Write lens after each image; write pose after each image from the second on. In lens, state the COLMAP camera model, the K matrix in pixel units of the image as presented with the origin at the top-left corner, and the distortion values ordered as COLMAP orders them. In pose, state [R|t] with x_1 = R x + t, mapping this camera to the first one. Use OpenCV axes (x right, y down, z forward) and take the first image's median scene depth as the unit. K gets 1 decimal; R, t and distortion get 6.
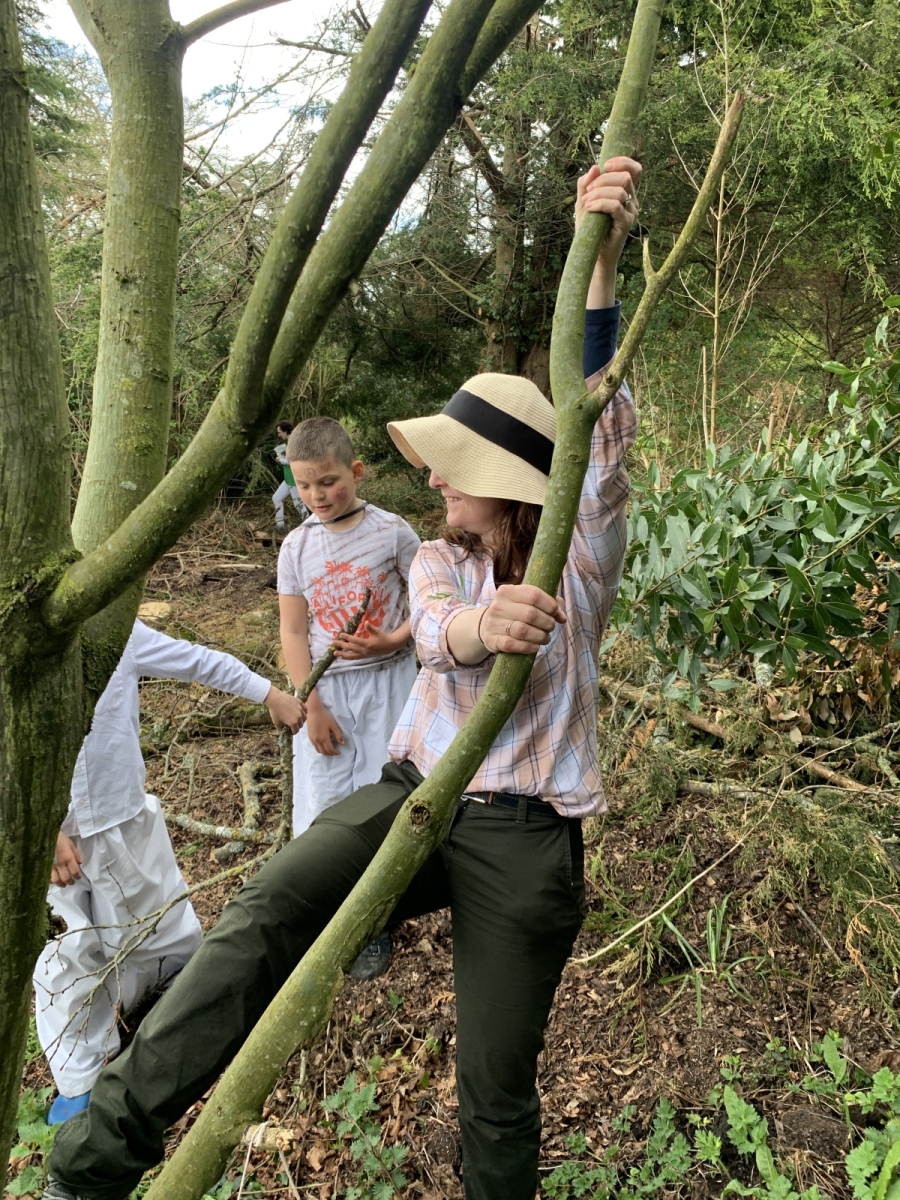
lens RADIAL K [[911.9, 0, 450.3], [0, 911.9, 600.4], [0, 0, 1]] dist [0.010456, -0.001843]
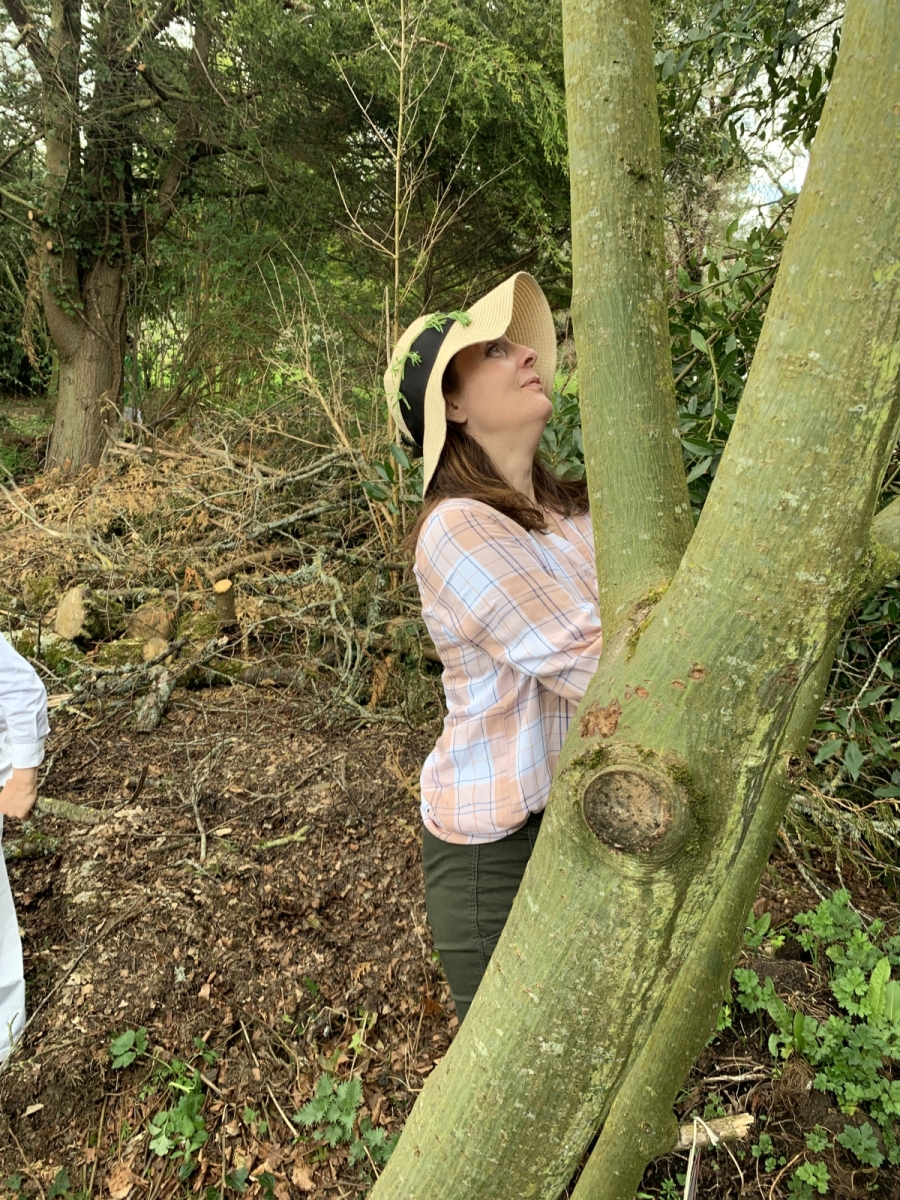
lens RADIAL K [[914.0, 0, 454.4], [0, 914.0, 587.9], [0, 0, 1]] dist [0.016933, -0.009147]
pose [[0.854465, -0.078702, 0.513512, -0.351732], [0.050311, 0.996348, 0.068988, -0.018481], [-0.517067, -0.033113, 0.855304, 0.139795]]
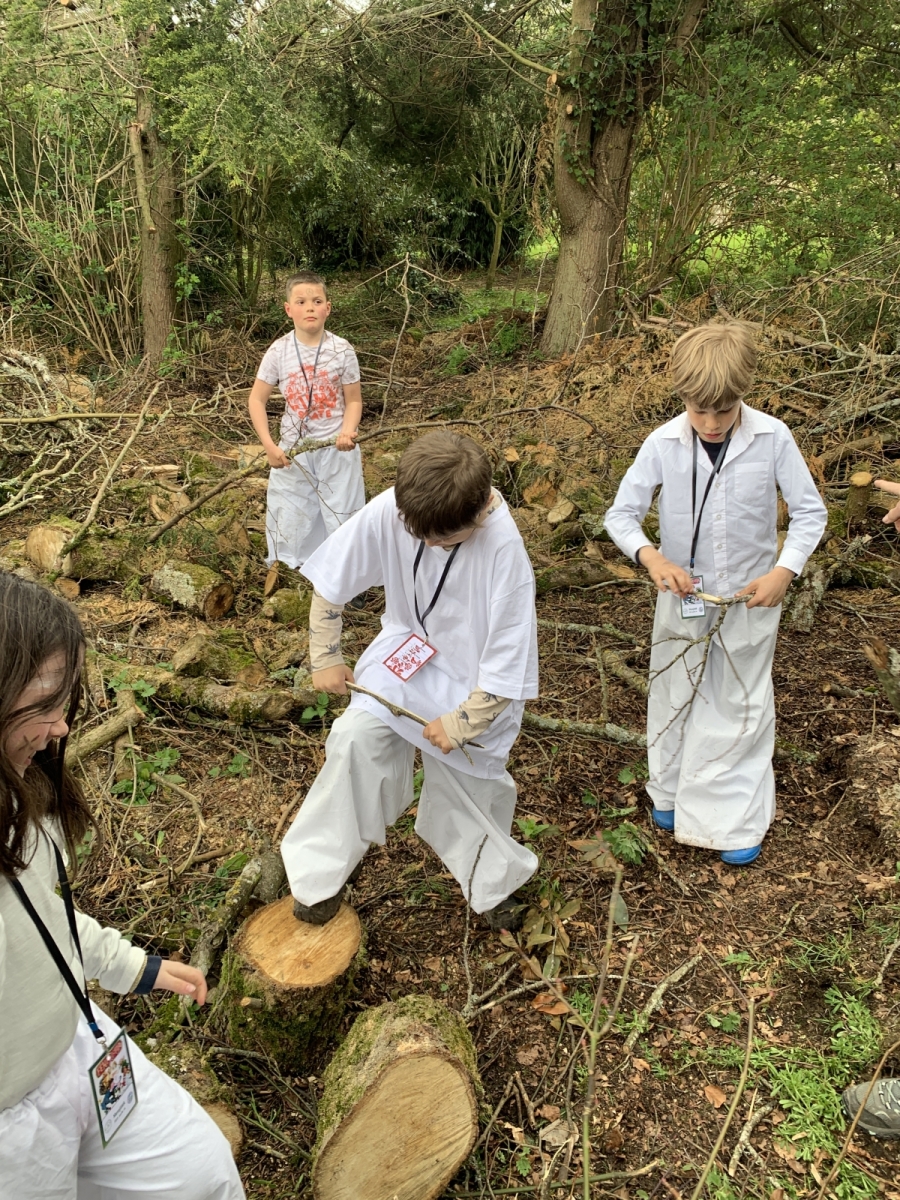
lens RADIAL K [[914.0, 0, 454.4], [0, 914.0, 587.9], [0, 0, 1]] dist [0.016933, -0.009147]
pose [[0.986552, -0.065051, 0.149947, -0.771925], [0.035926, 0.981257, 0.189328, -0.063829], [-0.159453, -0.181394, 0.970397, 0.377970]]
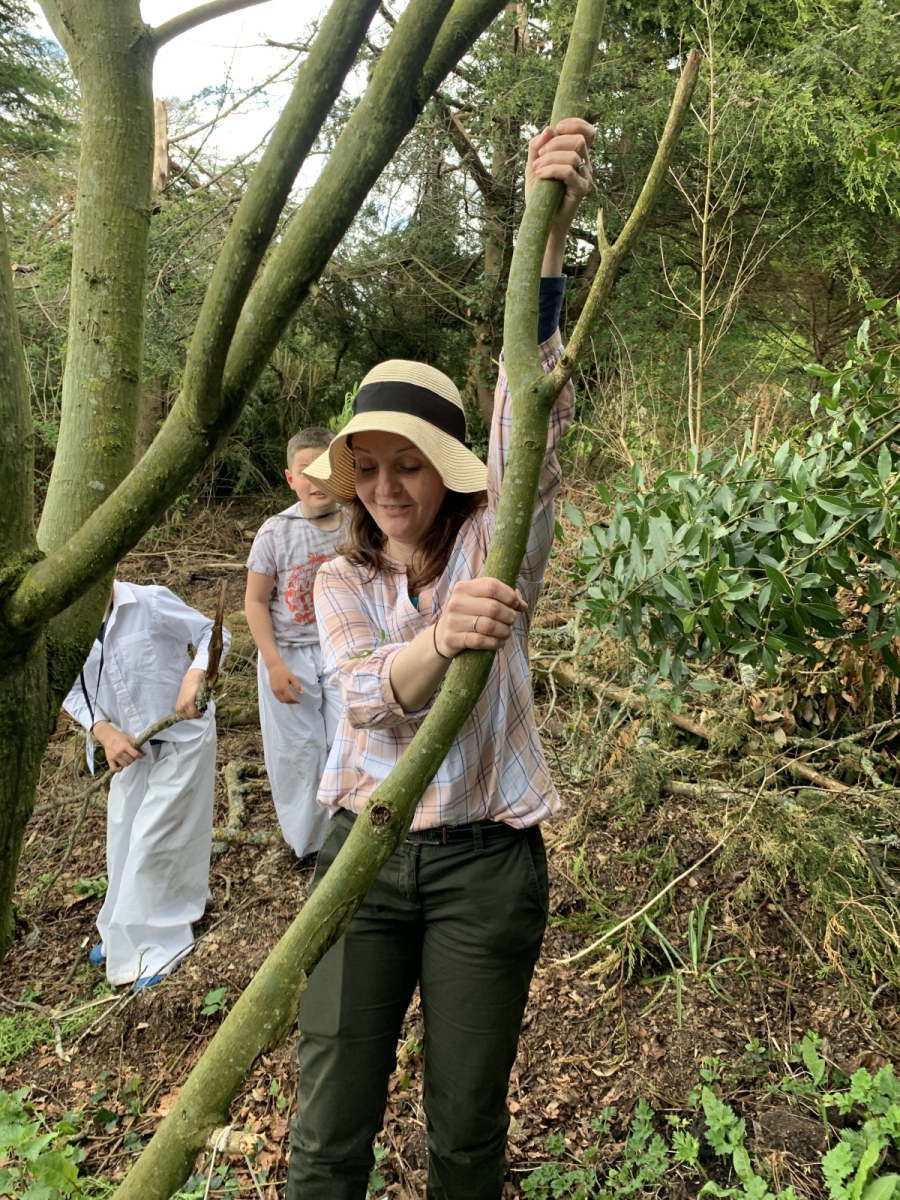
lens RADIAL K [[912.3, 0, 445.9], [0, 912.3, 595.7], [0, 0, 1]] dist [0.008056, 0.000726]
pose [[0.999979, 0.002744, 0.005914, 0.007794], [-0.002713, 0.999982, -0.005277, -0.000217], [-0.005928, 0.005261, 0.999969, -0.000817]]
